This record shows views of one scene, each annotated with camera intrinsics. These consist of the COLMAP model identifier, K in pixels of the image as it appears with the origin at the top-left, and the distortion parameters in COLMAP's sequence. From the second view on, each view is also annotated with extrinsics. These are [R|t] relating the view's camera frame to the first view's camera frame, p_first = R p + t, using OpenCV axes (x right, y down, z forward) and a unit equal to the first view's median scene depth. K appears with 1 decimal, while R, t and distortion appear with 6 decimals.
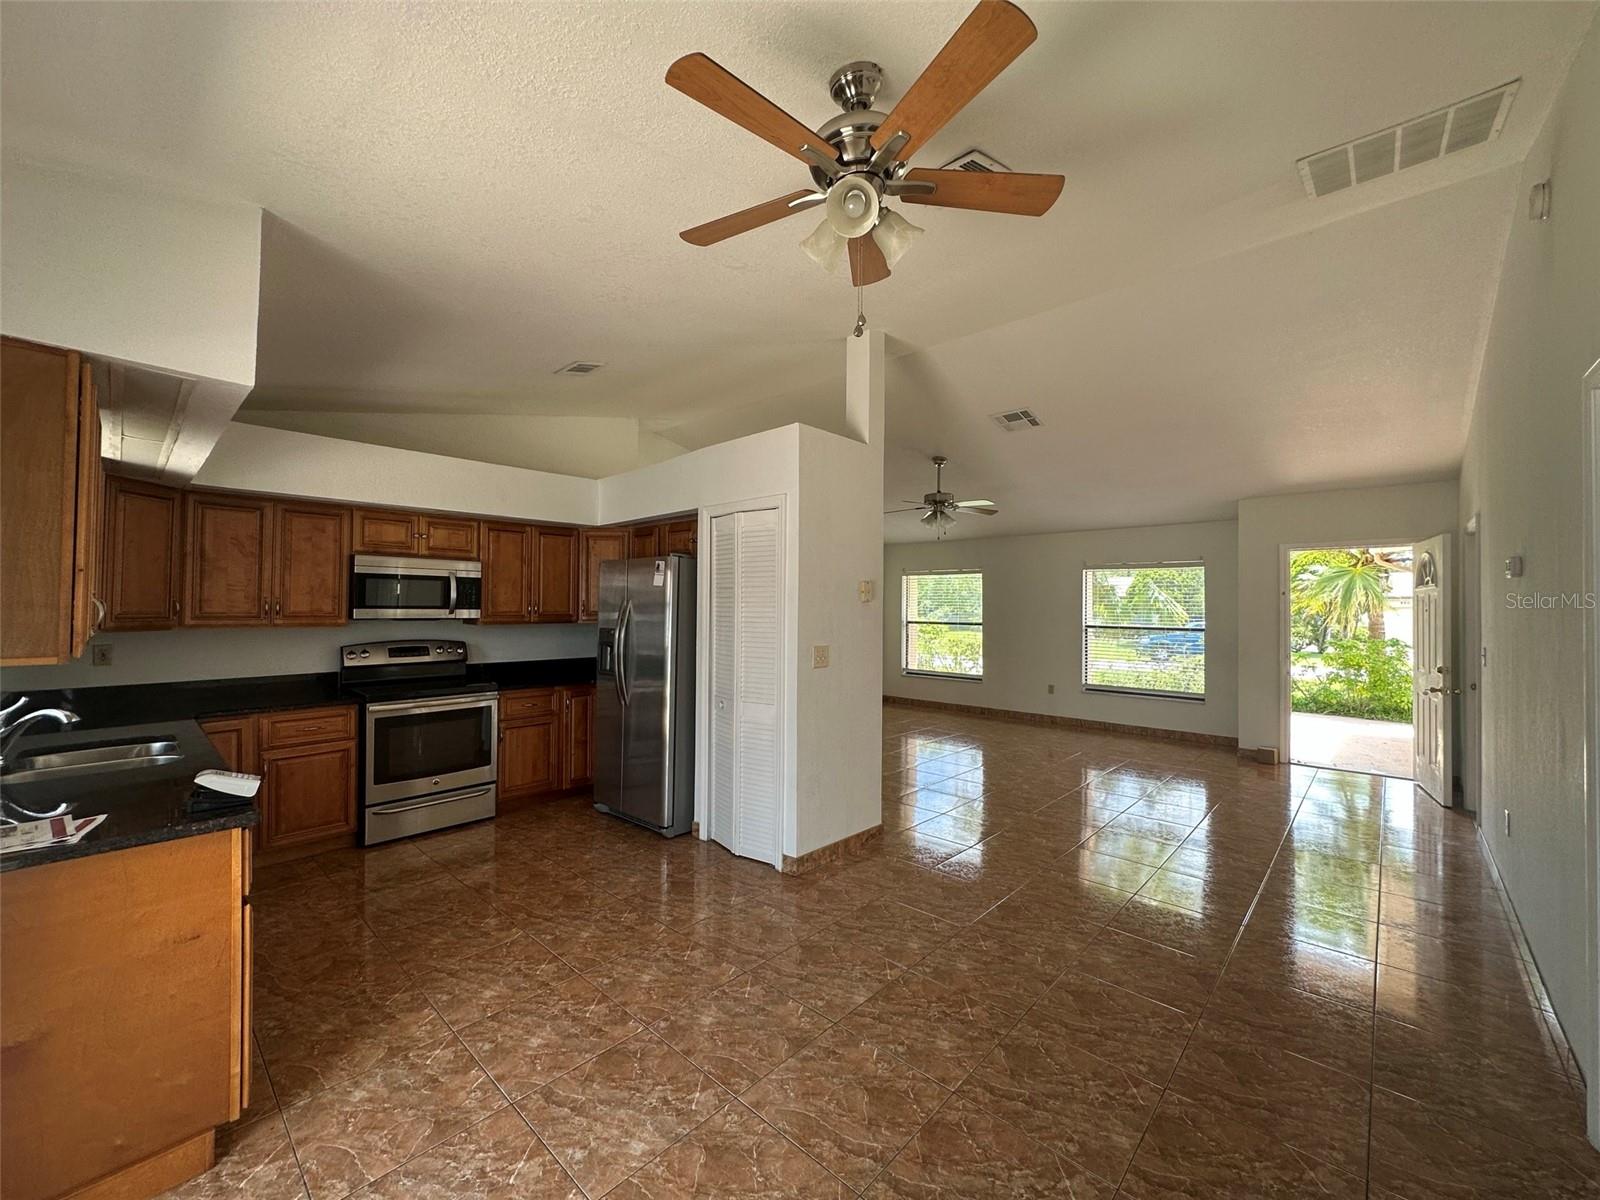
lens RADIAL K [[637.5, 0, 802.9], [0, 637.5, 598.2], [0, 0, 1]] dist [-0.003339, 0.000608]
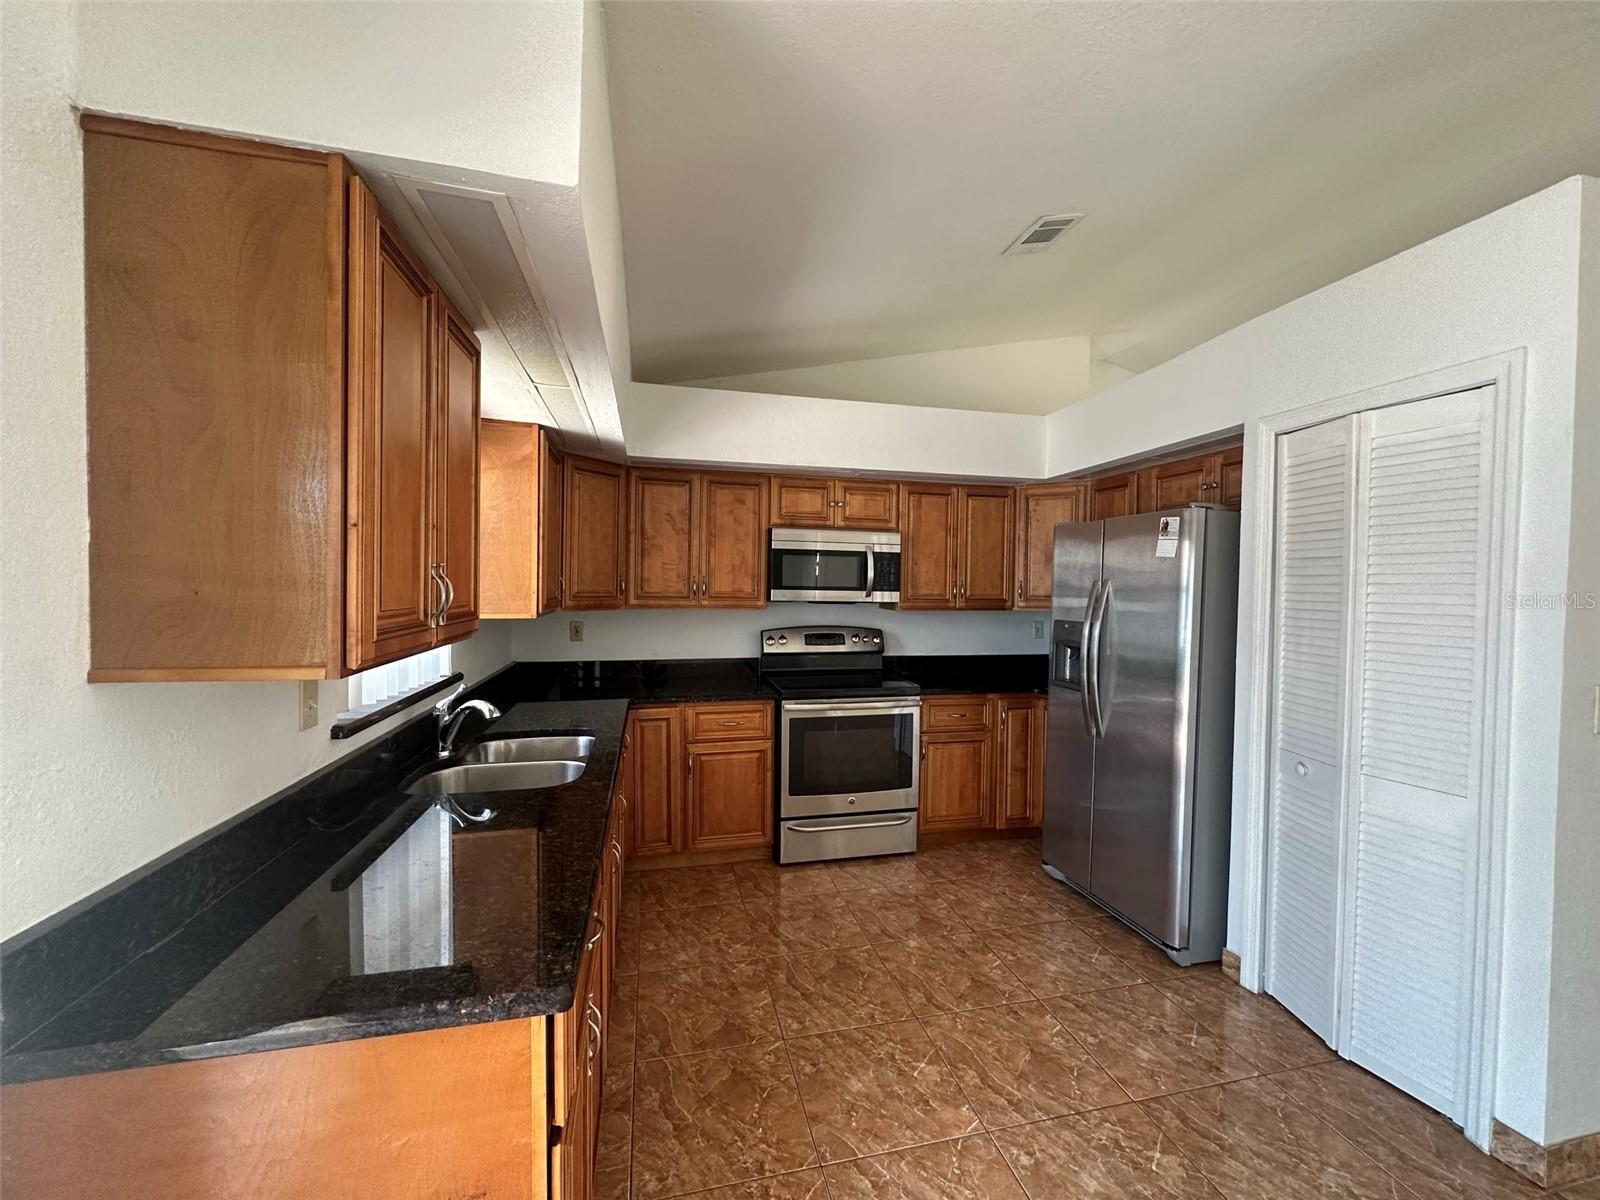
lens RADIAL K [[637.5, 0, 802.4], [0, 637.5, 599.0], [0, 0, 1]] dist [-0.003339, 0.000608]
pose [[0.829325, 0.018140, -0.558472, -0.177138], [-0.001383, 0.999536, 0.030412, 0.002816], [0.558765, -0.024449, 0.828966, 0.293049]]
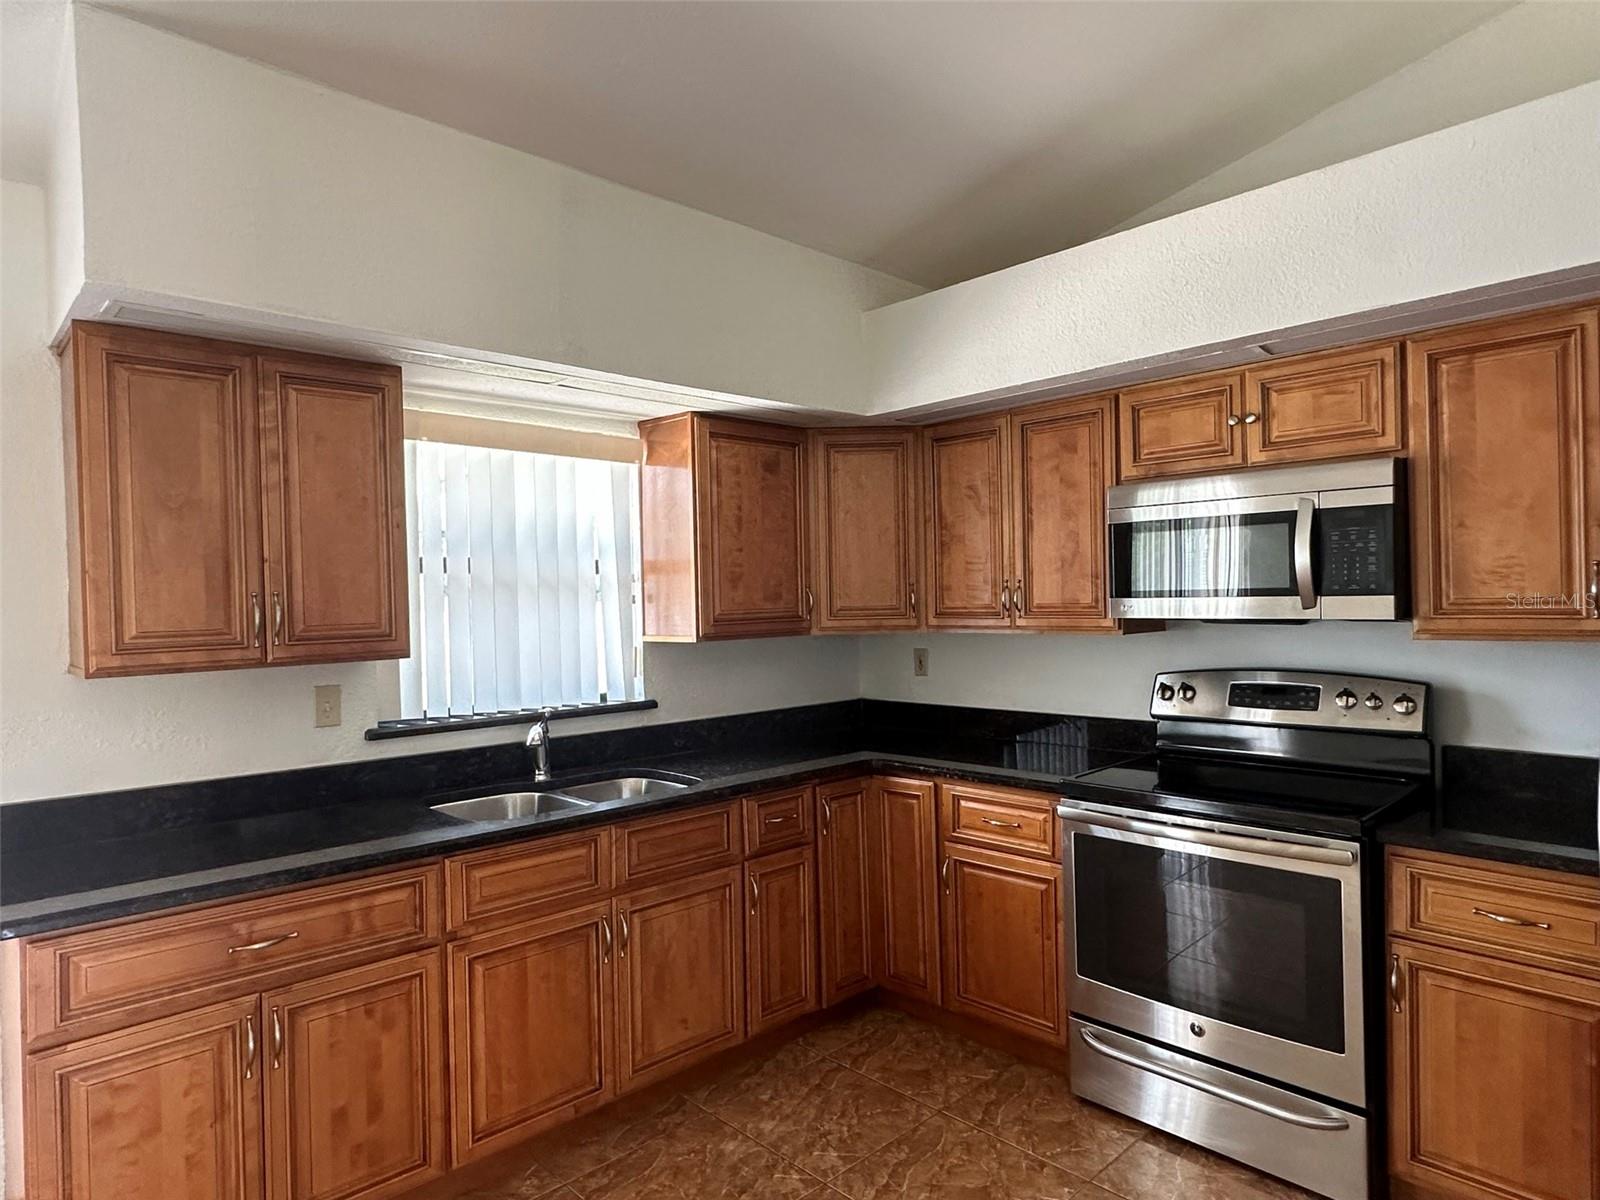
lens RADIAL K [[932.8, 0, 796.4], [0, 932.8, 606.9], [0, 0, 1]] dist [0.000080, 0.000714]
pose [[-0.062129, 0.006375, -0.998048, 0.025304], [0.034392, 0.999399, 0.004242, 0.012072], [0.997475, -0.034061, -0.062311, 0.811242]]
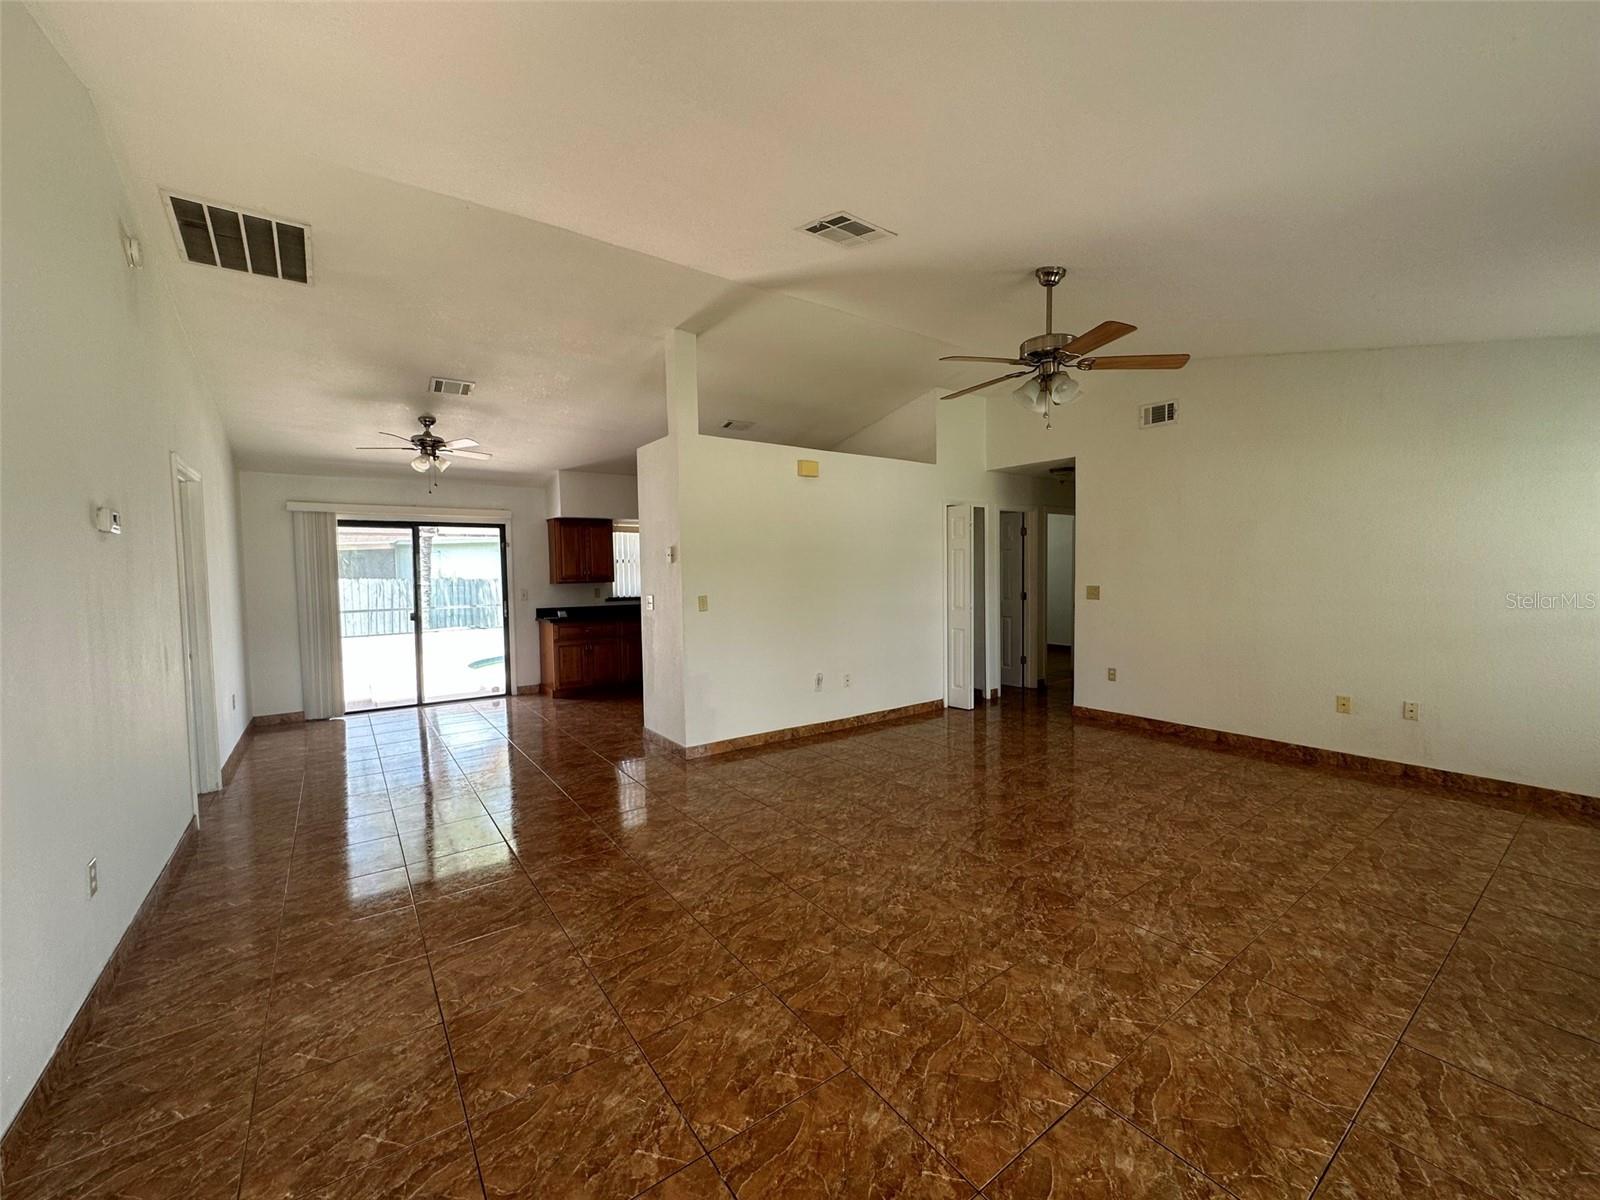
lens RADIAL K [[637.5, 0, 797.5], [0, 637.5, 602.6], [0, 0, 1]] dist [-0.003339, 0.000608]
pose [[-0.206365, 0.054795, -0.976940, 1.246182], [0.027261, 0.998365, 0.050239, 0.020102], [0.978095, -0.016265, -0.207521, 1.485920]]
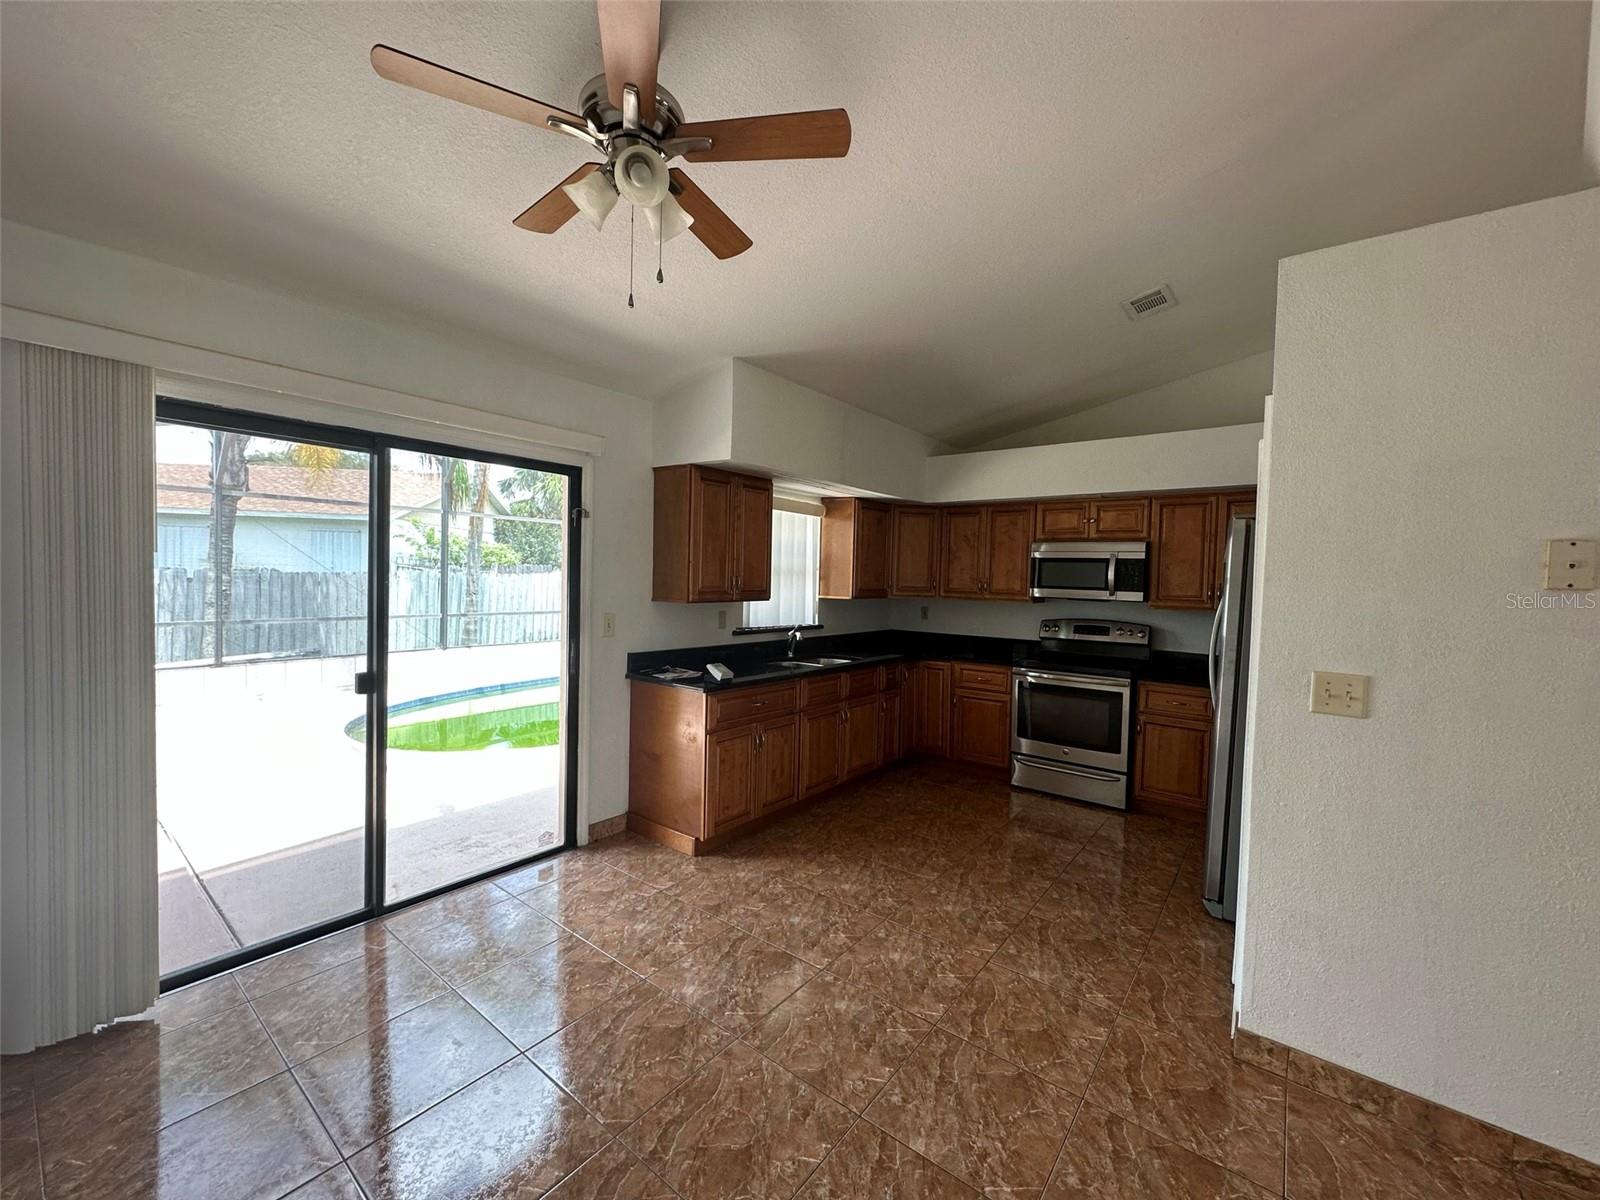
lens RADIAL K [[637.5, 0, 803.0], [0, 637.5, 598.4], [0, 0, 1]] dist [-0.003339, 0.000608]
pose [[0.084529, 0.032214, -0.995900, 0.450071], [-0.011654, 0.999441, 0.031339, 0.003397], [0.996353, 0.008957, 0.084857, 0.479202]]
